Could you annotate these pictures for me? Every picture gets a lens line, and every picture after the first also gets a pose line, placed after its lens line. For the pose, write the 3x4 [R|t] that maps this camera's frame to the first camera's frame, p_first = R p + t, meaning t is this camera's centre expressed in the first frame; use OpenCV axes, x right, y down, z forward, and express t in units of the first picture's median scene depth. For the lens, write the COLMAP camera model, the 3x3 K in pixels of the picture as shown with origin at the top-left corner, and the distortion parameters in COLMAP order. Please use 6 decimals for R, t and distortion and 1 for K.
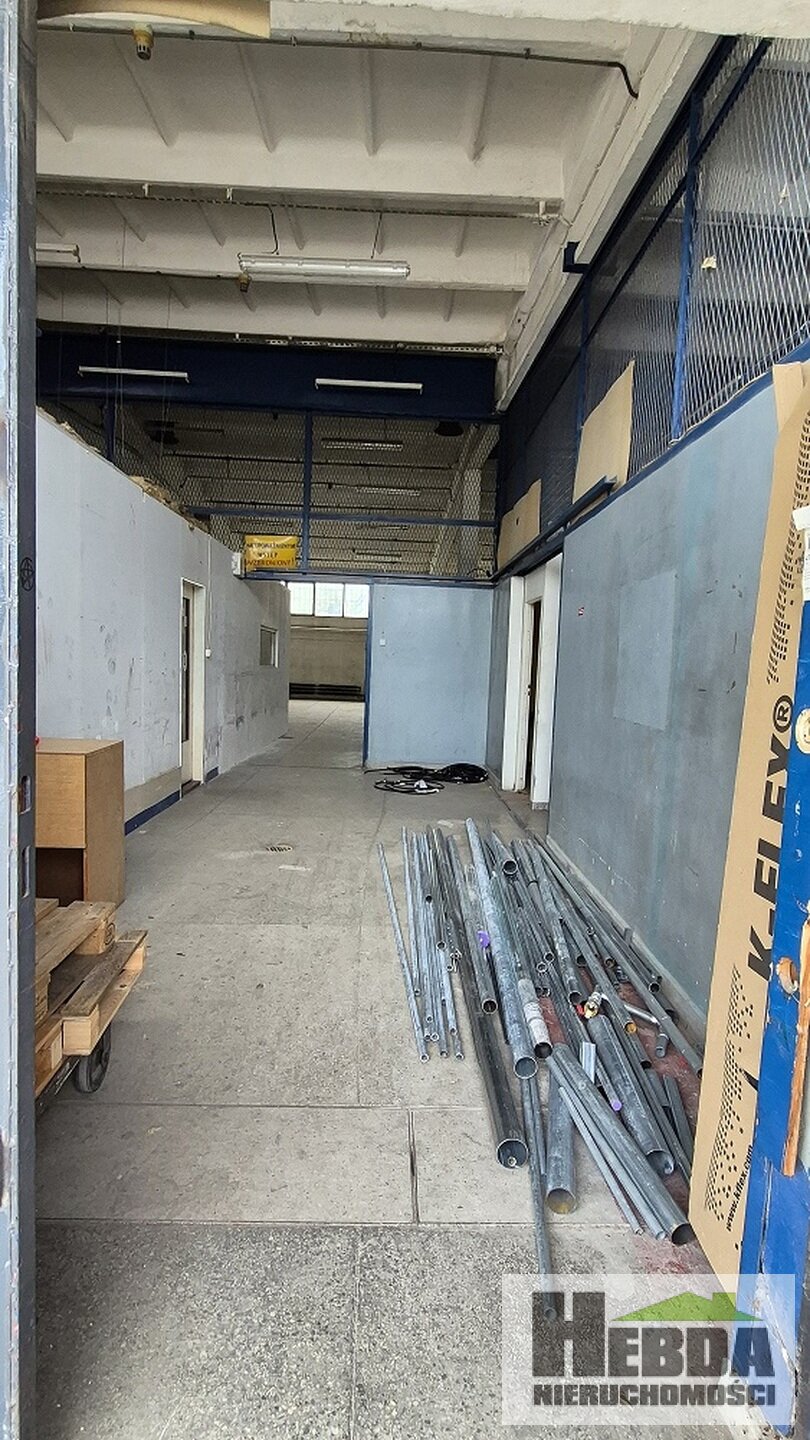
lens RADIAL K [[606.9, 0, 428.4], [0, 606.9, 718.3], [0, 0, 1]] dist [0.009231, 0.000021]
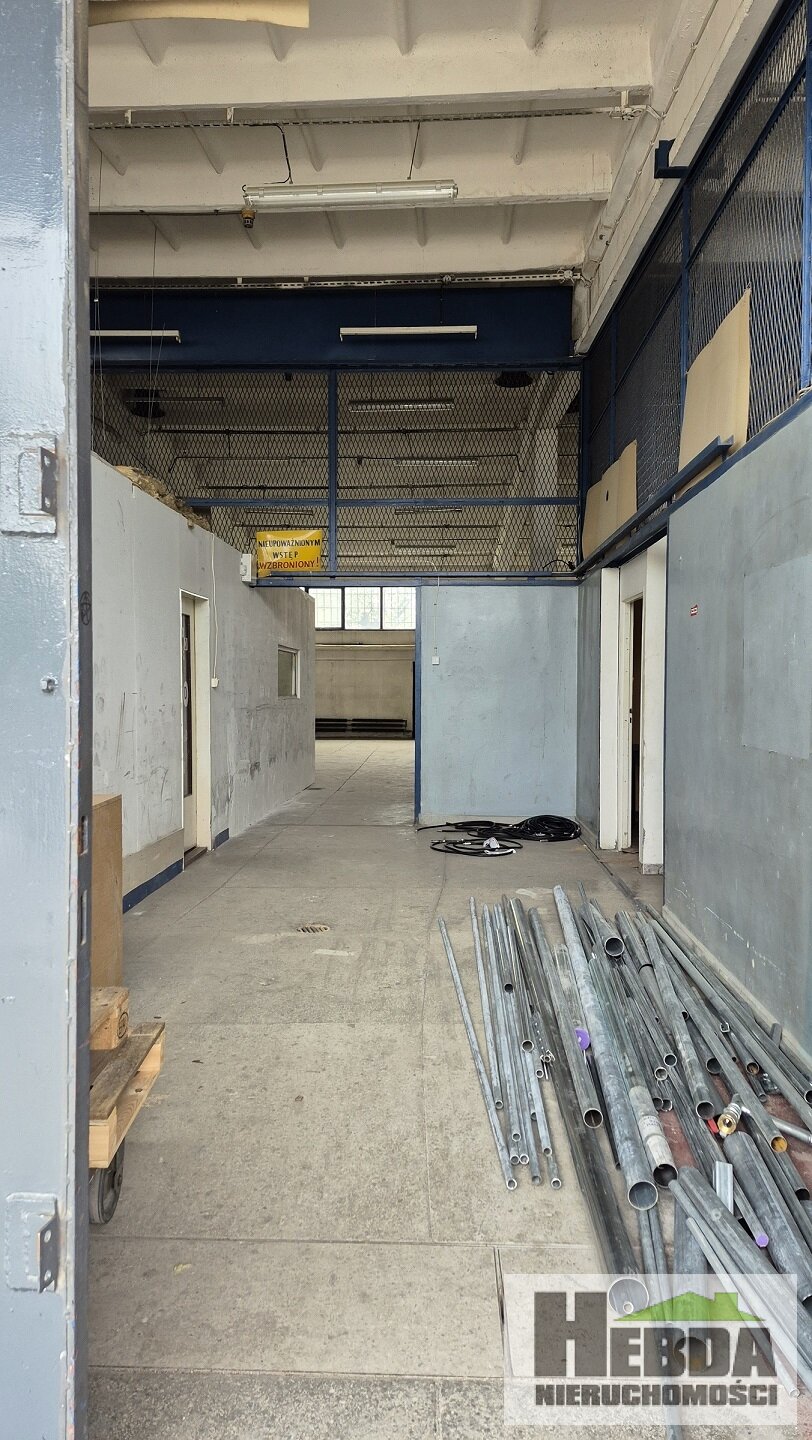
lens RADIAL K [[999.7, 0, 404.3], [0, 999.7, 713.5], [0, 0, 1]] dist [0.132505, -0.156299]
pose [[0.995587, -0.034427, -0.087304, -0.007103], [0.028573, 0.997314, -0.067442, 0.030218], [0.089391, 0.064649, 0.993896, -0.300083]]
